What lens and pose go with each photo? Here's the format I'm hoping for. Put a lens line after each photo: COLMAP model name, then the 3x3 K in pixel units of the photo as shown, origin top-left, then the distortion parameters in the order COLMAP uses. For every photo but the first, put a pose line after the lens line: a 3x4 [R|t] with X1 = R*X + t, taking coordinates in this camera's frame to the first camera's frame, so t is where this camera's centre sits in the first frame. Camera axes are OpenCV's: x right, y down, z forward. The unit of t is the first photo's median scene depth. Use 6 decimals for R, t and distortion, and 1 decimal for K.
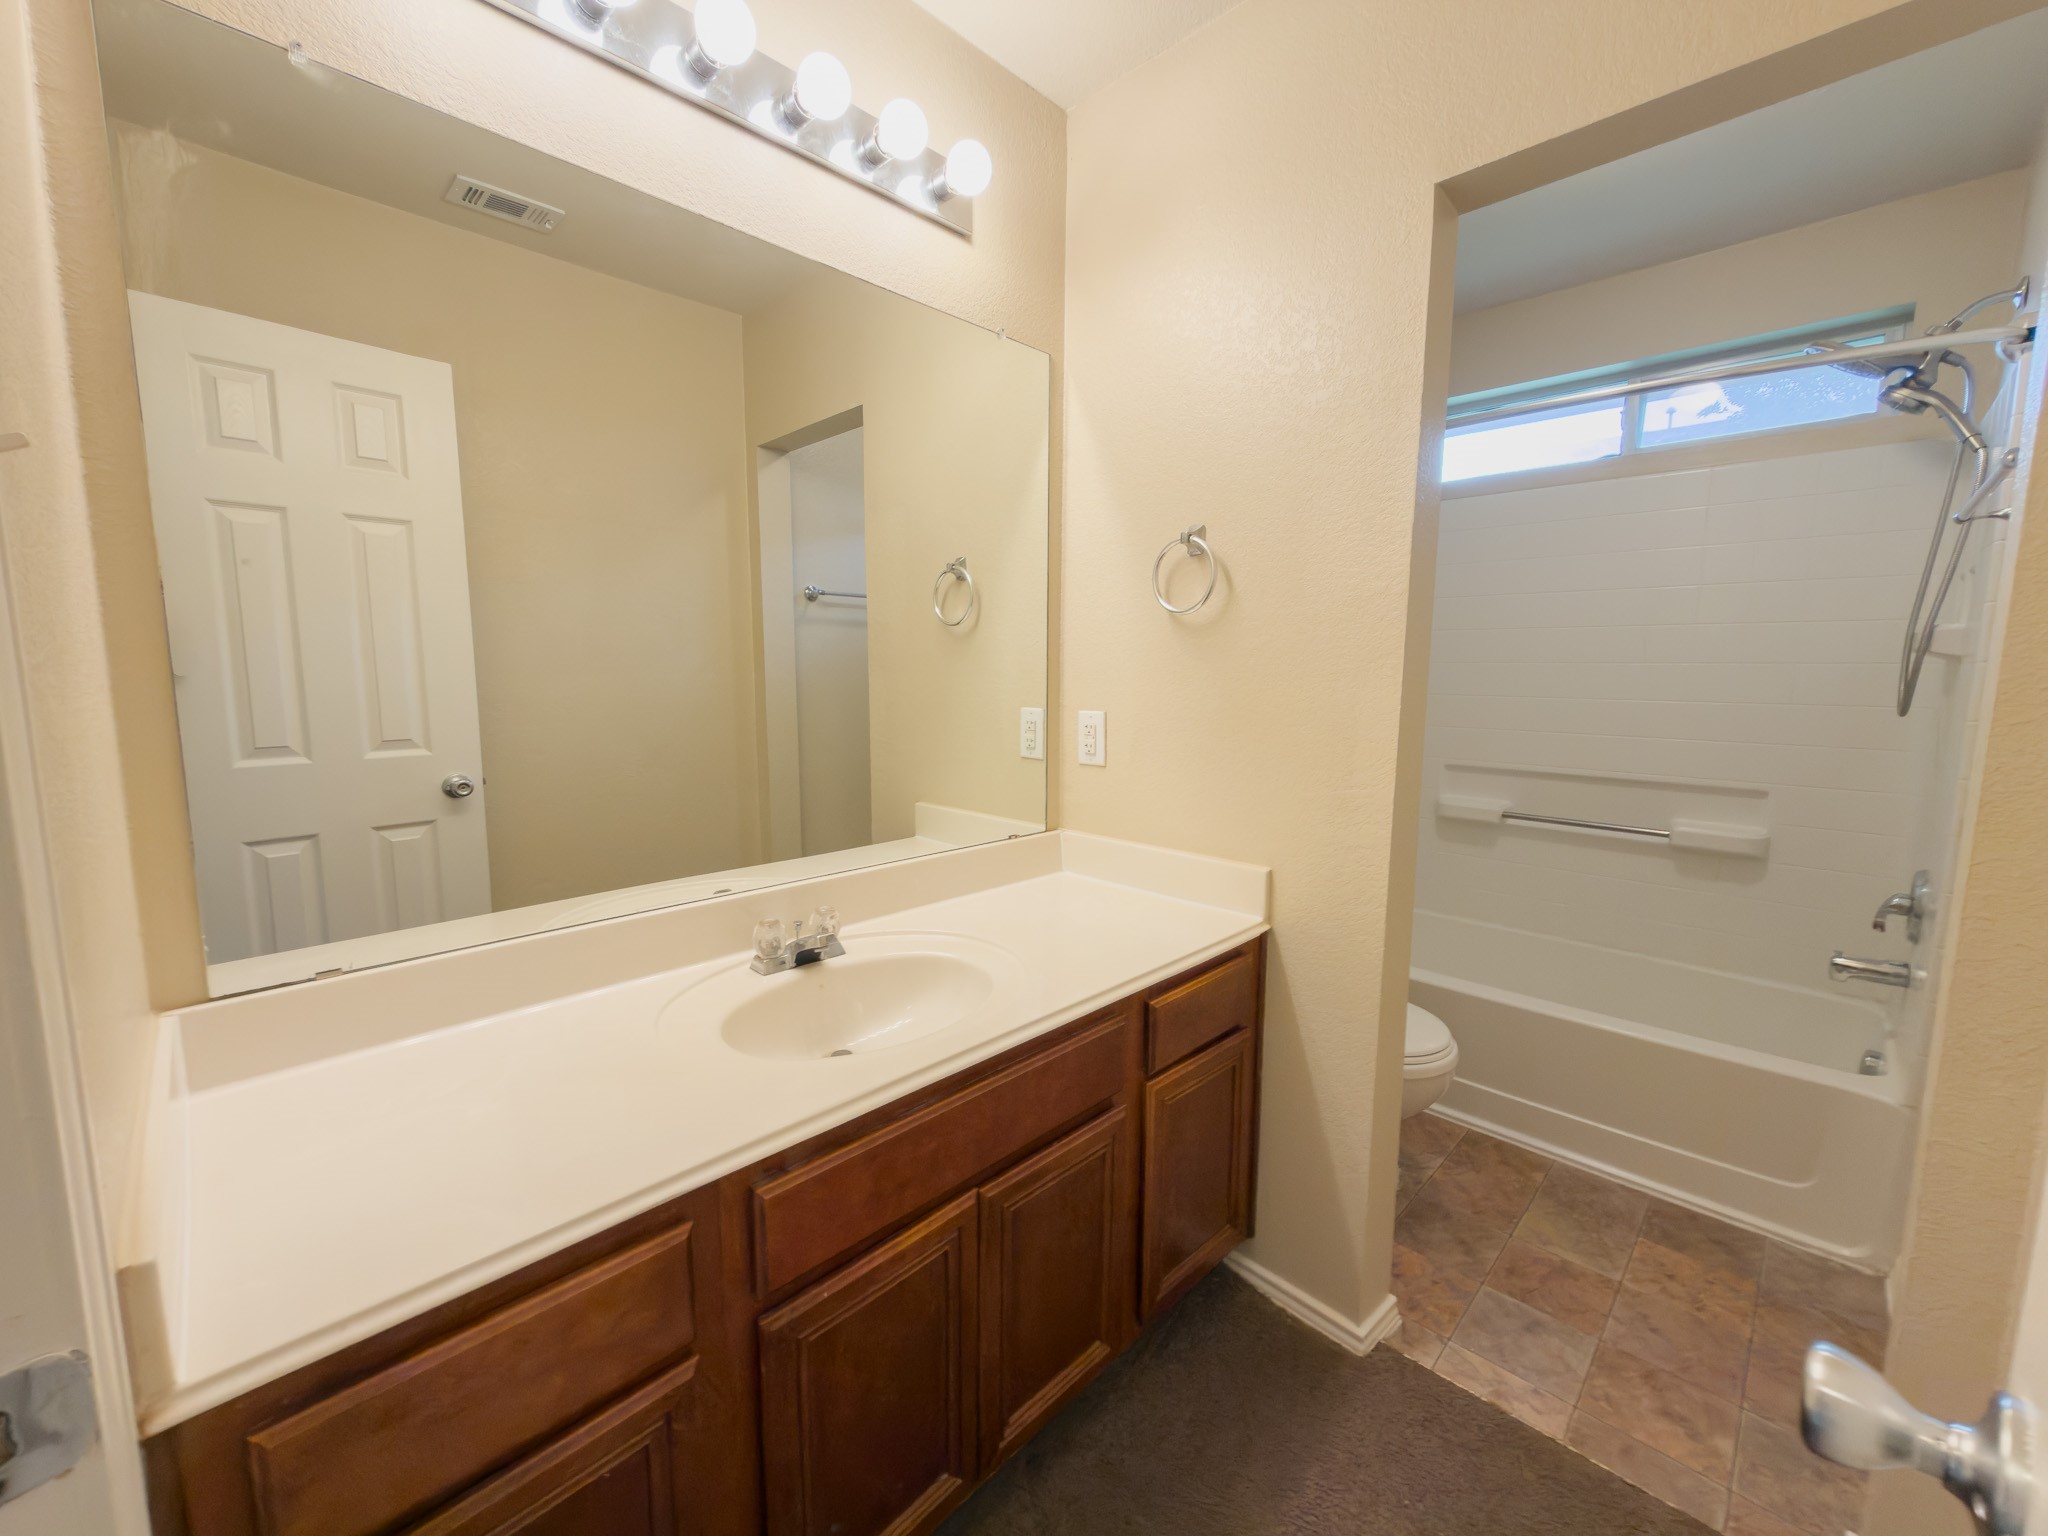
lens RADIAL K [[813.5, 0, 1021.7], [0, 813.5, 769.7], [0, 0, 1]] dist [0.000398, 0.000165]
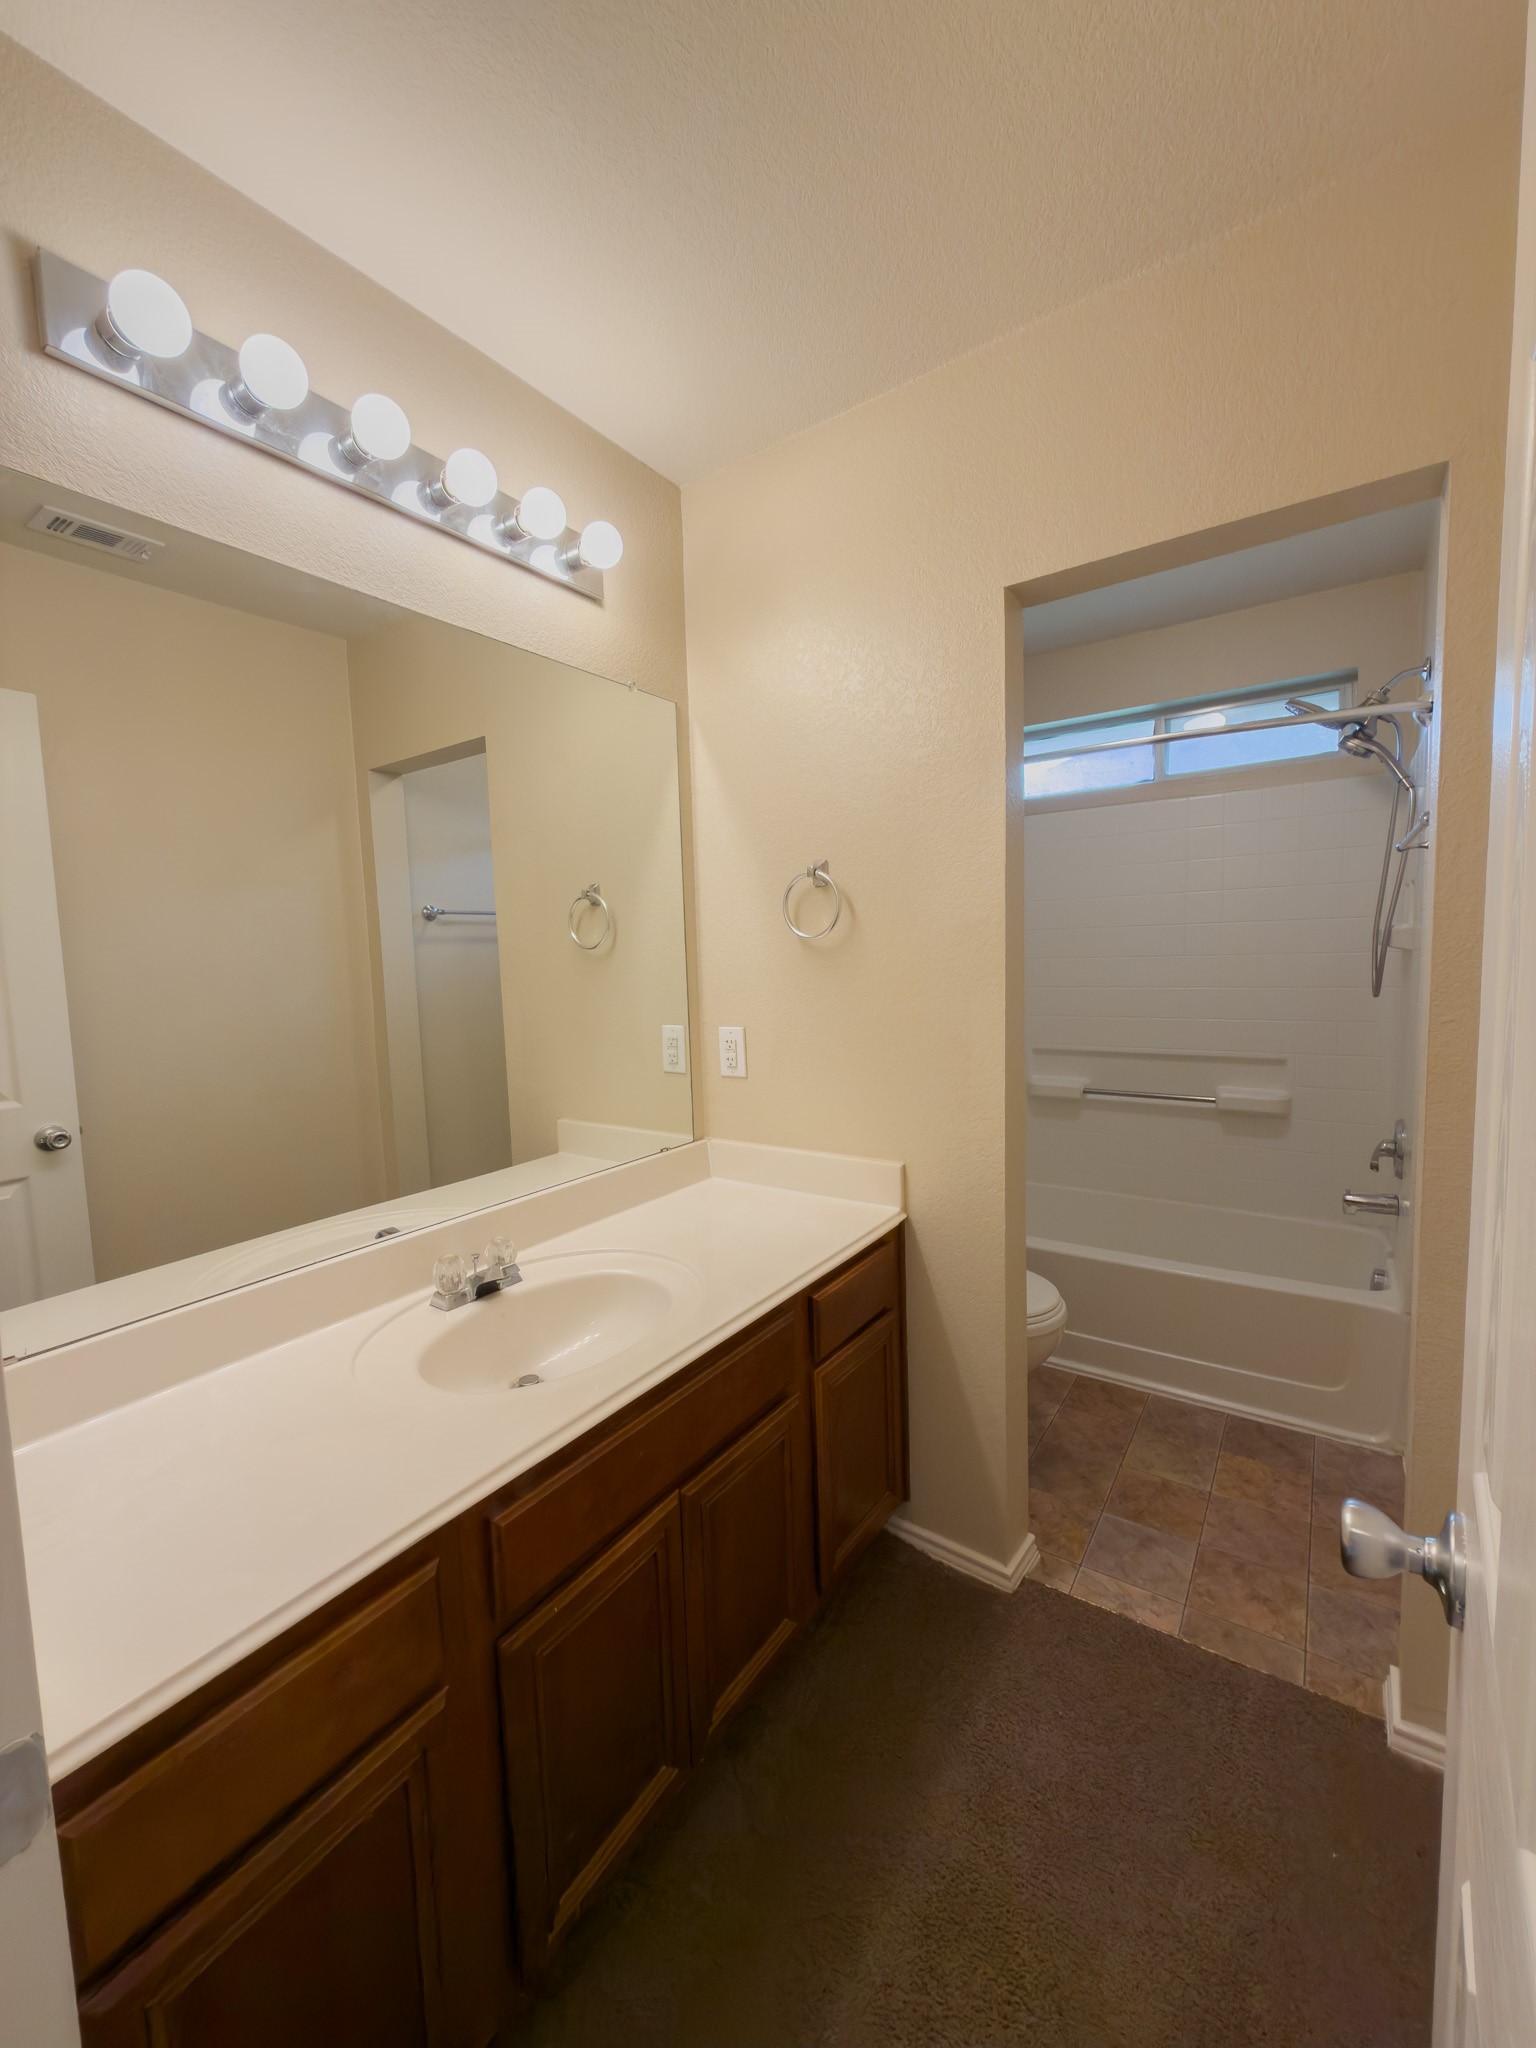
lens RADIAL K [[813.5, 0, 756.9], [0, 813.5, 1025.1], [0, 0, 1]] dist [0.000398, 0.000165]
pose [[0.984573, -0.053019, 0.166747, -0.069618], [0.059329, 0.997690, -0.033088, -0.042783], [-0.164608, 0.042471, 0.985444, -0.078961]]
